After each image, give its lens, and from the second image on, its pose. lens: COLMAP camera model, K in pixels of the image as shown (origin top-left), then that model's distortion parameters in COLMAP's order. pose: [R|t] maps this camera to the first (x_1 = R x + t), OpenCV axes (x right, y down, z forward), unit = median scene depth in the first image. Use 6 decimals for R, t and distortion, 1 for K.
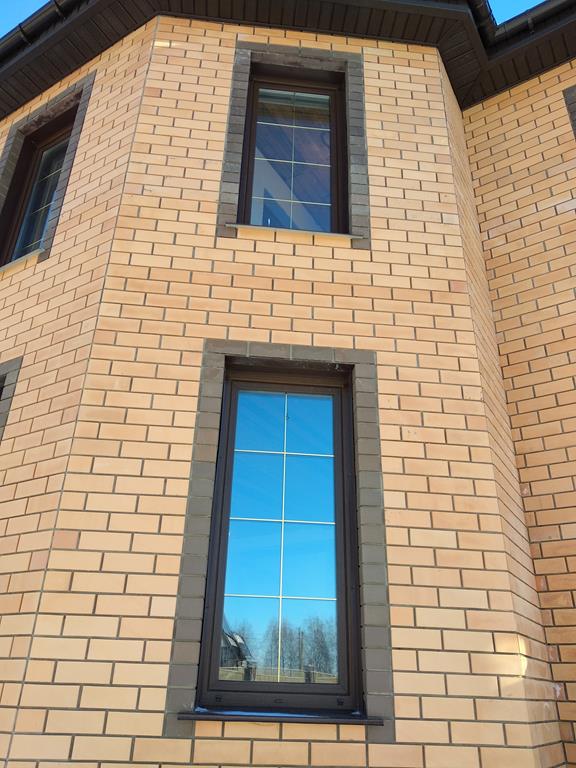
lens RADIAL K [[598.0, 0, 283.6], [0, 598.0, 384.6], [0, 0, 1]] dist [0.066684, -0.095882]
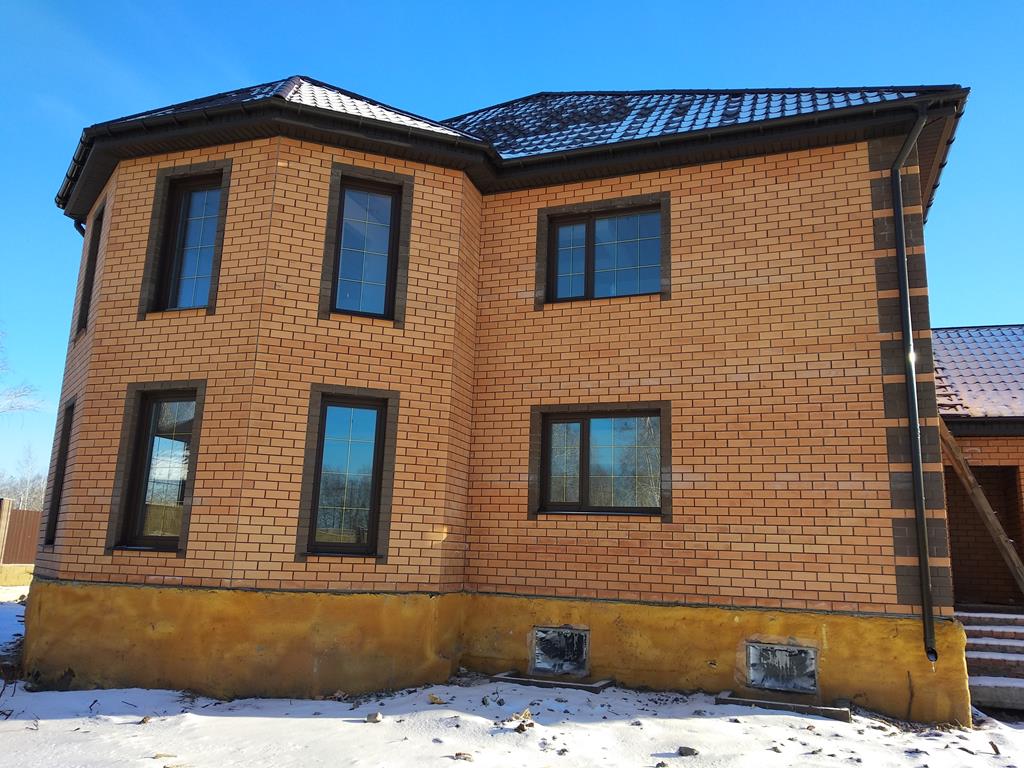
lens RADIAL K [[797.3, 0, 516.8], [0, 797.3, 382.5], [0, 0, 1]] dist [0.066684, -0.095882]
pose [[0.975643, 0.053548, 0.212726, -0.033219], [-0.108398, 0.960763, 0.255312, -0.822280], [-0.190708, -0.272153, 0.943167, -1.603883]]
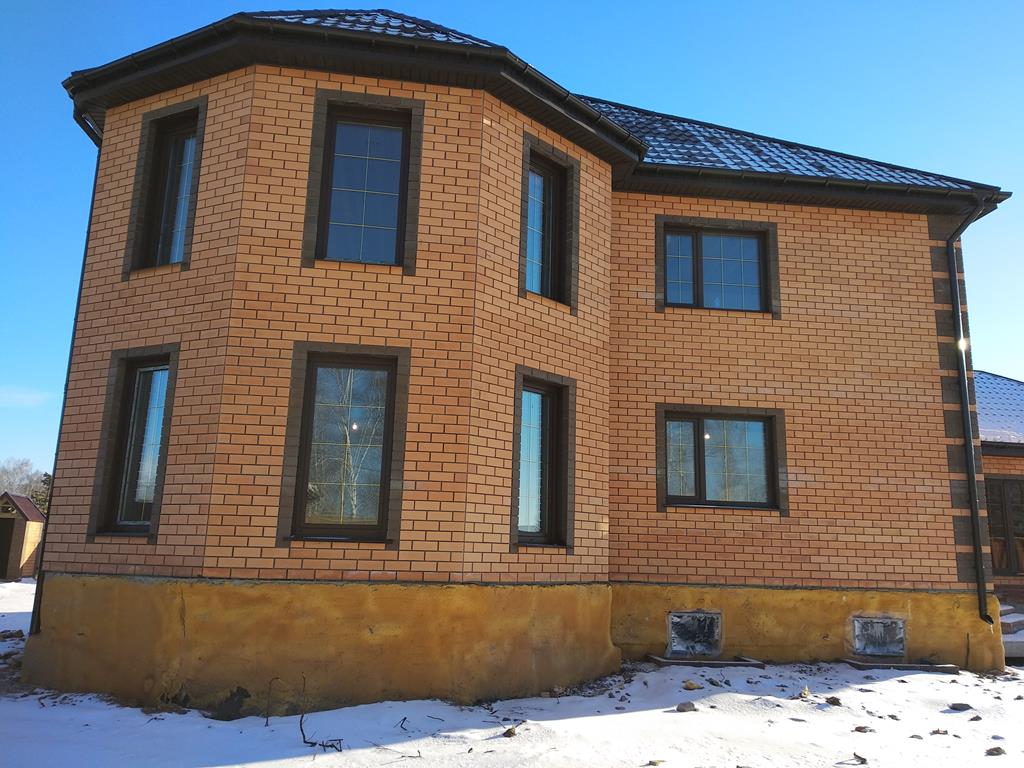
lens RADIAL K [[795.2, 0, 523.8], [0, 795.2, 382.8], [0, 0, 1]] dist [0.070752, -0.101725]
pose [[0.763139, 0.129253, 0.633176, -1.662299], [-0.304499, 0.936130, 0.175902, -0.462675], [-0.569999, -0.327039, 0.753755, -0.886688]]
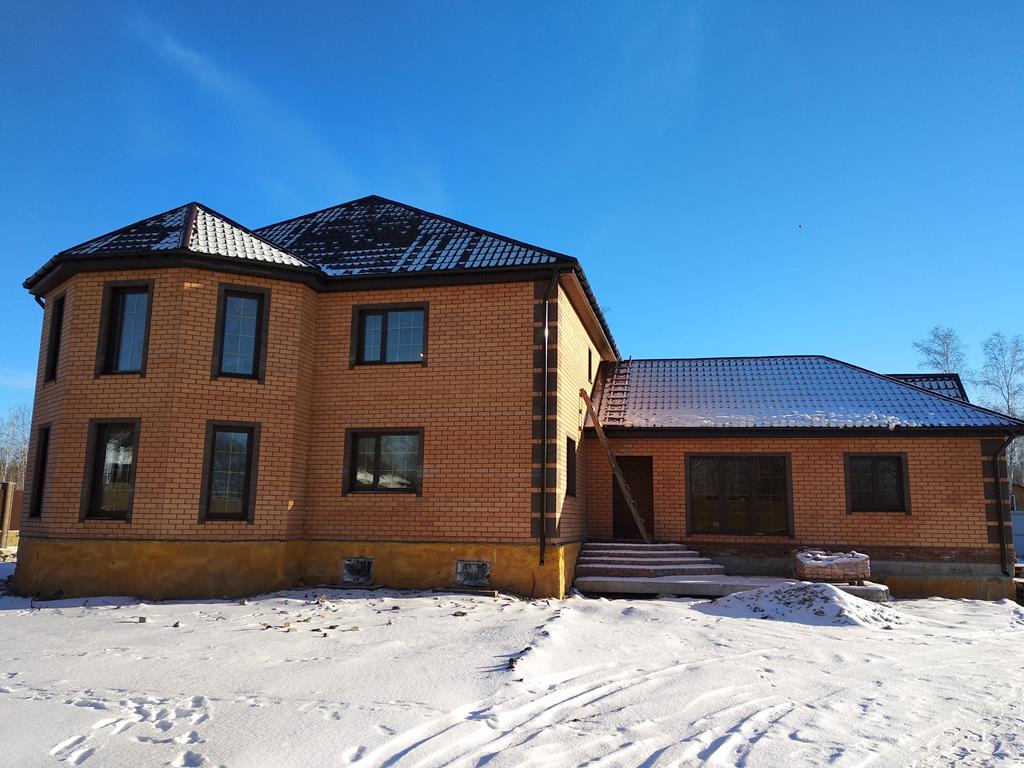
lens RADIAL K [[794.2, 0, 524.1], [0, 794.2, 378.3], [0, 0, 1]] dist [0.067909, -0.097112]
pose [[0.939533, 0.045004, 0.339488, 0.003978], [-0.147092, 0.948258, 0.281374, -1.798492], [-0.309259, -0.314297, 0.897539, -3.451153]]
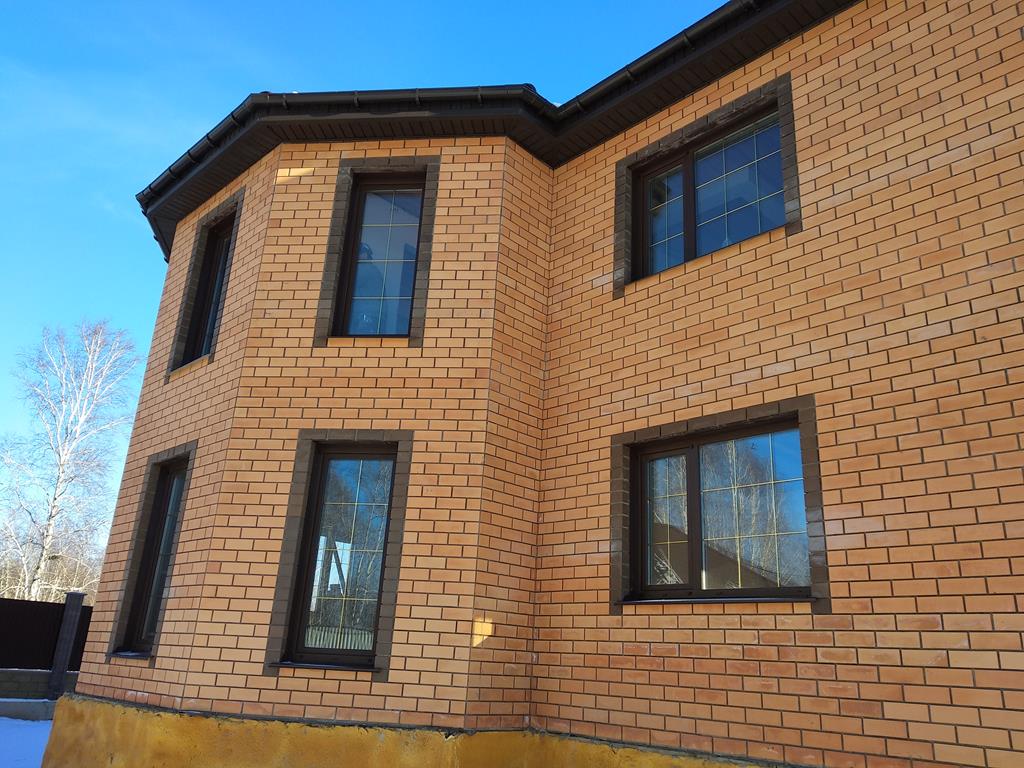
lens RADIAL K [[787.4, 0, 515.9], [0, 787.4, 386.2], [0, 0, 1]] dist [0.068265, -0.101580]
pose [[0.974569, -0.052674, -0.217809, 0.824840], [0.081169, 0.988954, 0.124020, -0.382785], [0.208870, -0.138545, 0.968080, -0.772937]]
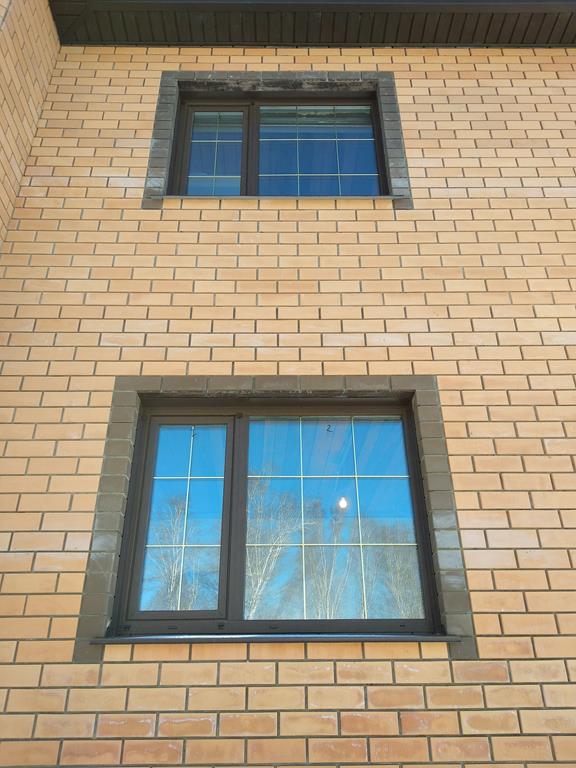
lens RADIAL K [[590.6, 0, 289.6], [0, 590.6, 389.7], [0, 0, 1]] dist [0.068265, -0.101580]
pose [[0.829052, 0.235701, 0.507068, 0.388942], [-0.231279, 0.970158, -0.072820, 0.010468], [-0.509100, -0.056902, 0.858824, 0.132567]]
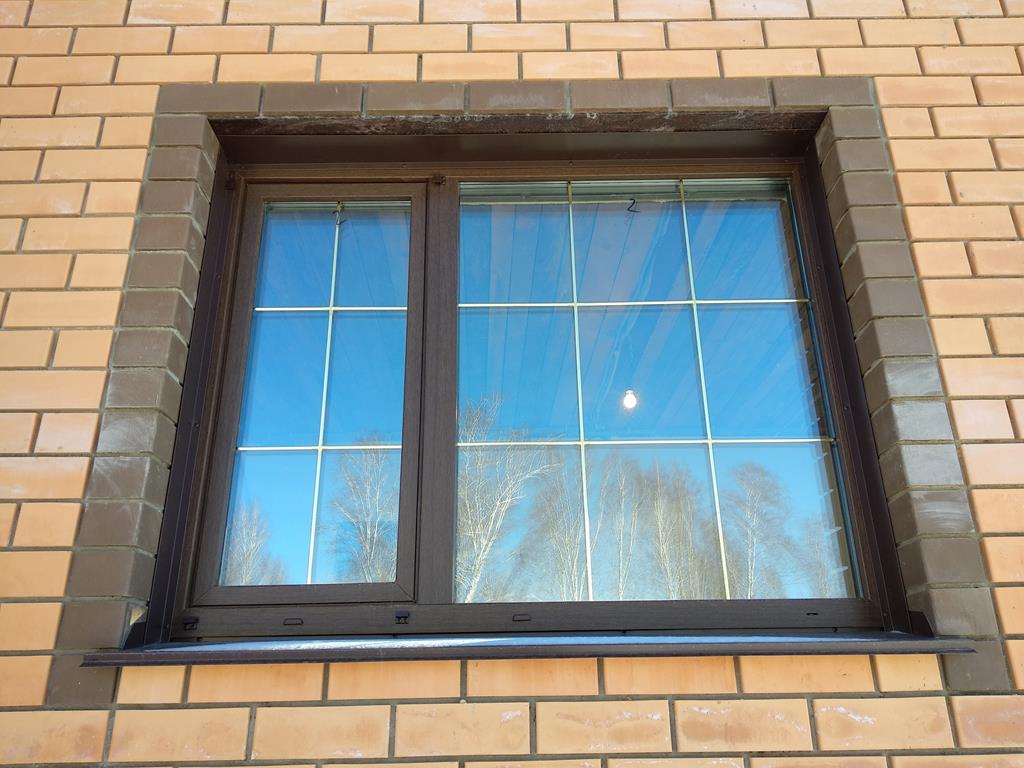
lens RADIAL K [[797.3, 0, 516.8], [0, 797.3, 382.5], [0, 0, 1]] dist [0.066684, -0.095882]
pose [[0.832852, 0.169089, 0.527035, 0.575644], [-0.222131, 0.974258, 0.038453, 0.112179], [-0.506967, -0.149096, 0.848973, 0.431238]]
